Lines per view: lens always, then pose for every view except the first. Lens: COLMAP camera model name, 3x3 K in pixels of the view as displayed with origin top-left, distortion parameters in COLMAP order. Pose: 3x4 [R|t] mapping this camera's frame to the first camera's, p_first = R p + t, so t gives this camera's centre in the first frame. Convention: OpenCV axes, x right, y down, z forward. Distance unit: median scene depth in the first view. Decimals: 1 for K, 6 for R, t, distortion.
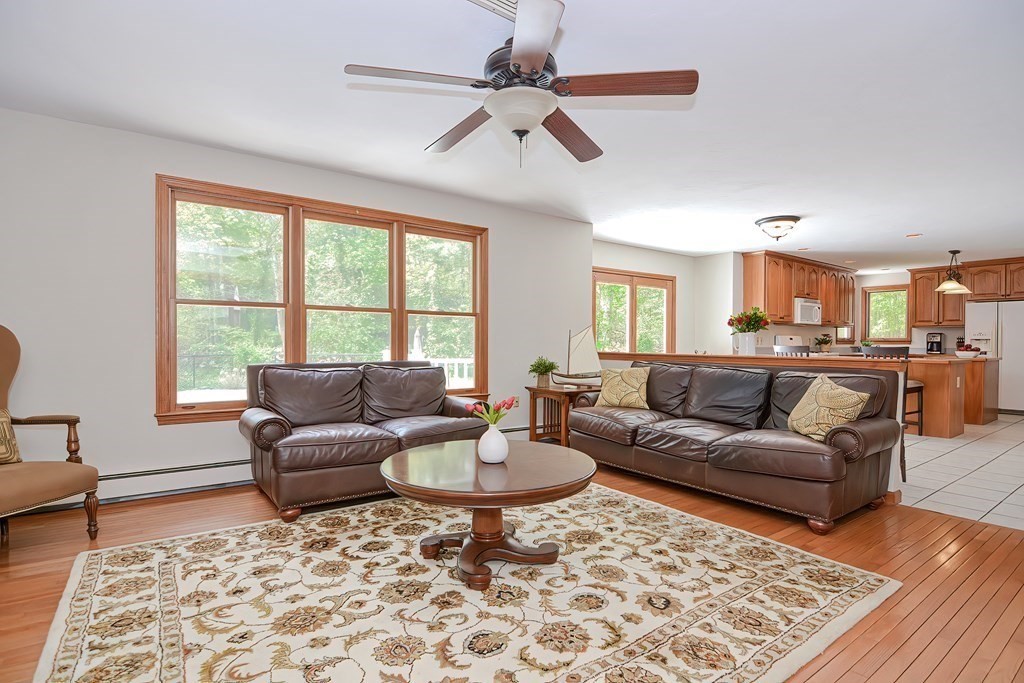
lens RADIAL K [[501.7, 0, 514.3], [0, 501.7, 346.9], [0, 0, 1]] dist [-0.003267, -0.008517]
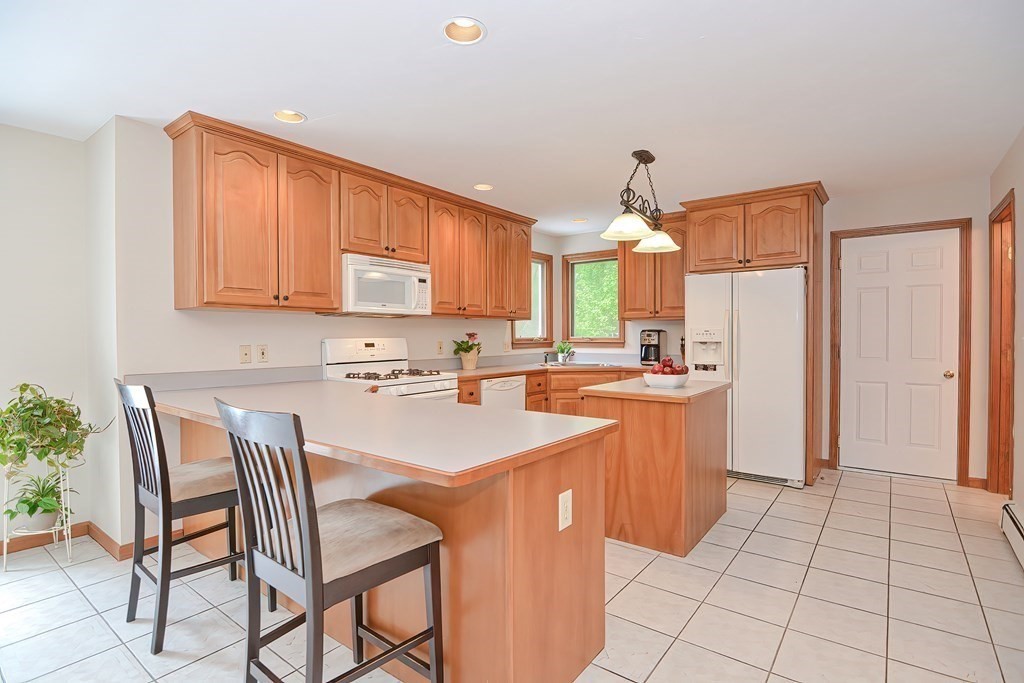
lens RADIAL K [[497.6, 0, 512.0], [0, 497.6, 341.5], [0, 0, 1]] dist [-0.008851, -0.001179]
pose [[0.957637, -0.012866, 0.287691, 0.898021], [0.010875, 0.999905, 0.008518, -0.035864], [-0.287773, -0.005028, 0.957685, 0.841700]]
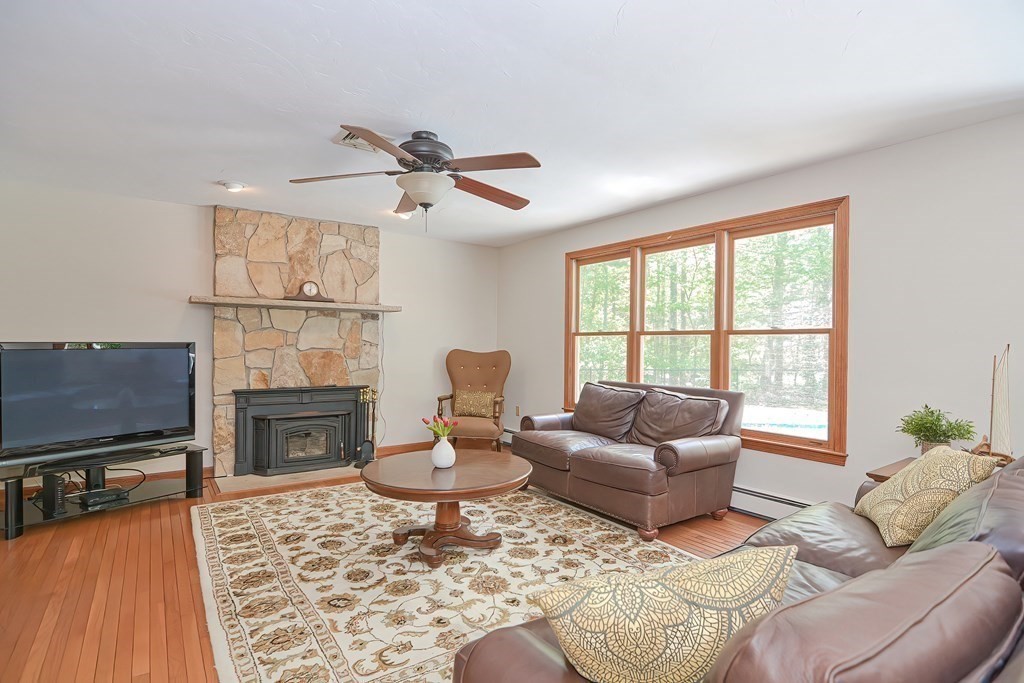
lens RADIAL K [[501.7, 0, 514.3], [0, 501.7, 346.9], [0, 0, 1]] dist [-0.003267, -0.008517]
pose [[0.008094, -0.001859, -0.999966, 0.565575], [-0.019962, 0.999799, -0.002020, -0.033297], [0.999768, 0.019977, 0.008056, 0.558370]]
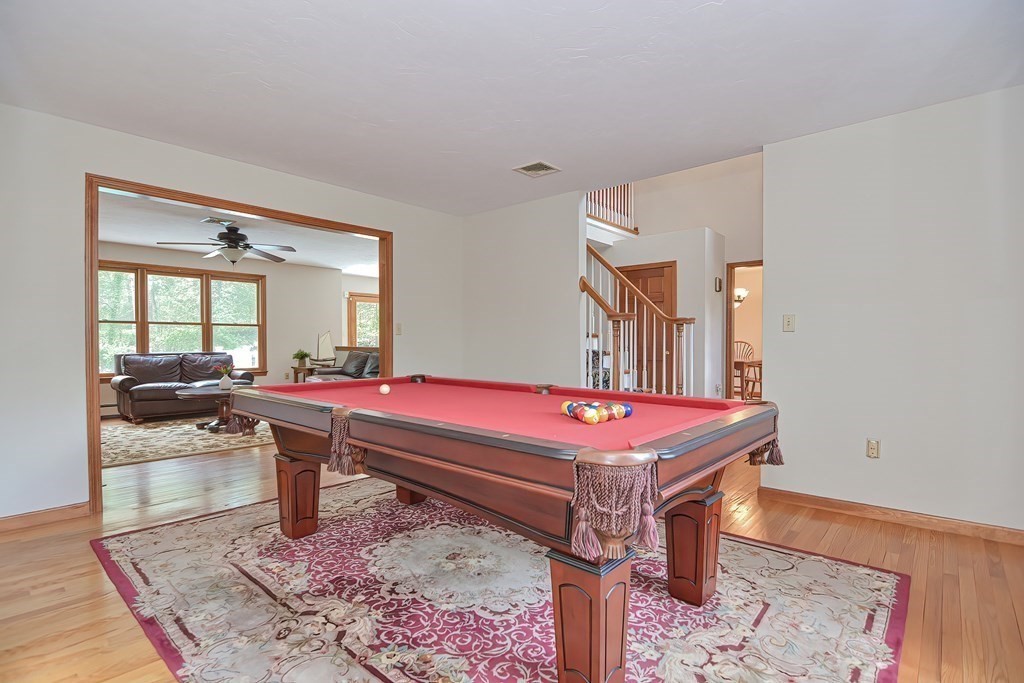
lens RADIAL K [[495.8, 0, 512.0], [0, 495.8, 341.5], [0, 0, 1]] dist [-0.034632, -0.000238]
pose [[0.975342, -0.007976, 0.220555, 0.391154], [0.009027, 0.999952, -0.003758, 0.005688], [-0.220515, 0.005657, 0.975367, -0.823479]]
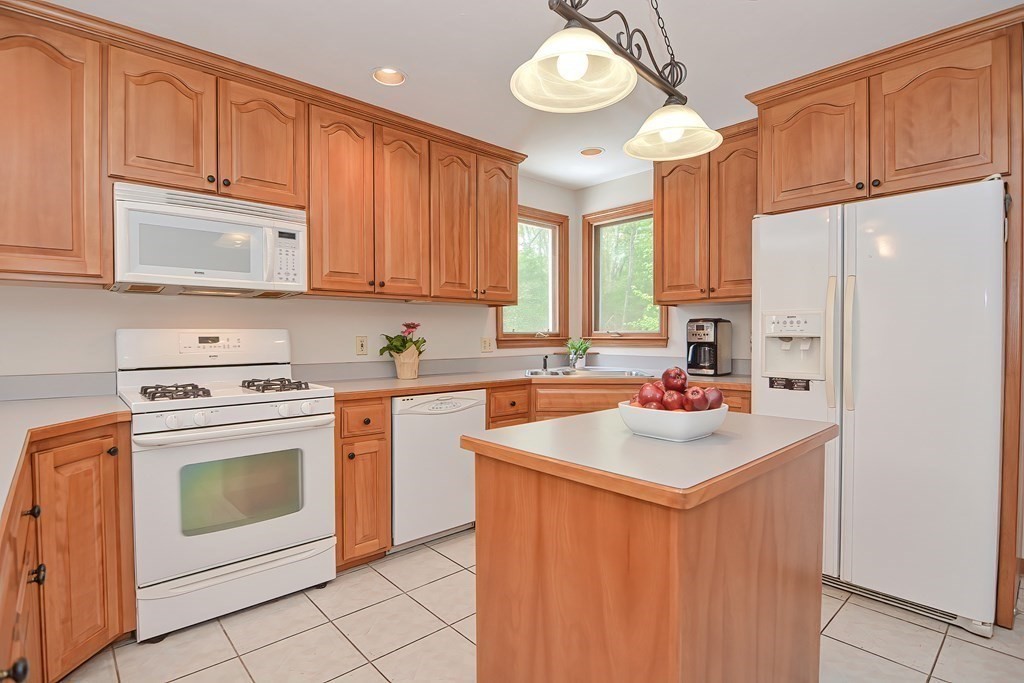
lens RADIAL K [[503.4, 0, 512.0], [0, 503.4, 341.5], [0, 0, 1]] dist [-0.018453, -0.000615]
pose [[0.993544, -0.008881, 0.113100, 1.147163], [0.008060, 0.999938, 0.007715, -0.025787], [-0.113162, -0.006753, 0.993554, 1.123941]]
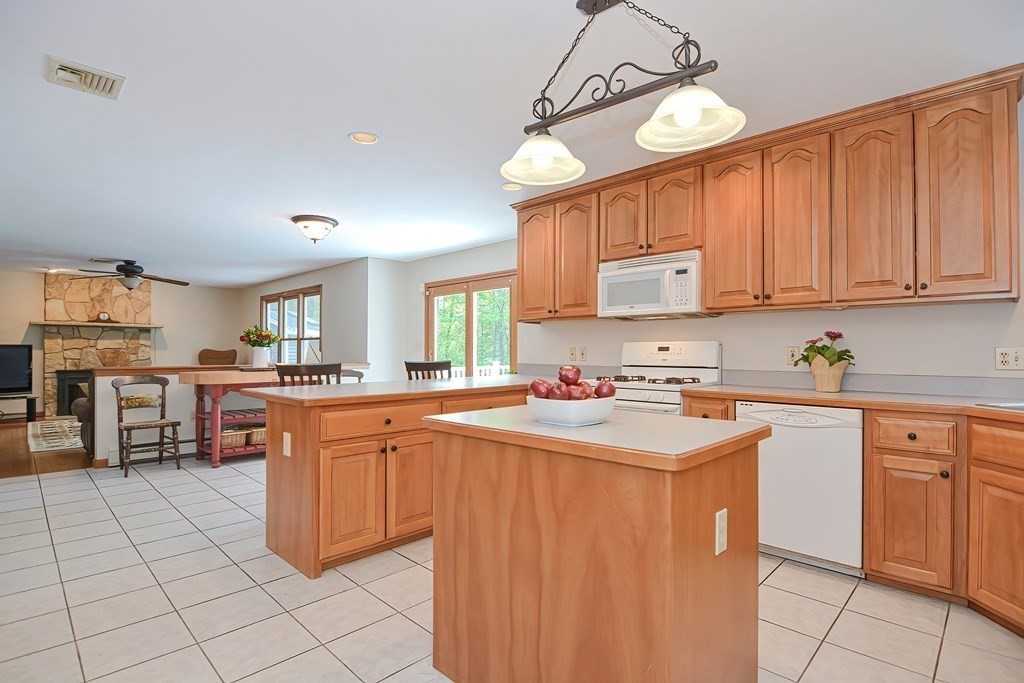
lens RADIAL K [[501.7, 0, 514.3], [0, 501.7, 346.9], [0, 0, 1]] dist [-0.003267, -0.008517]
pose [[0.173169, -0.014972, -0.984778, 1.592051], [-0.010559, 0.999799, -0.017057, -0.014421], [0.984836, 0.013352, 0.172976, 1.299473]]
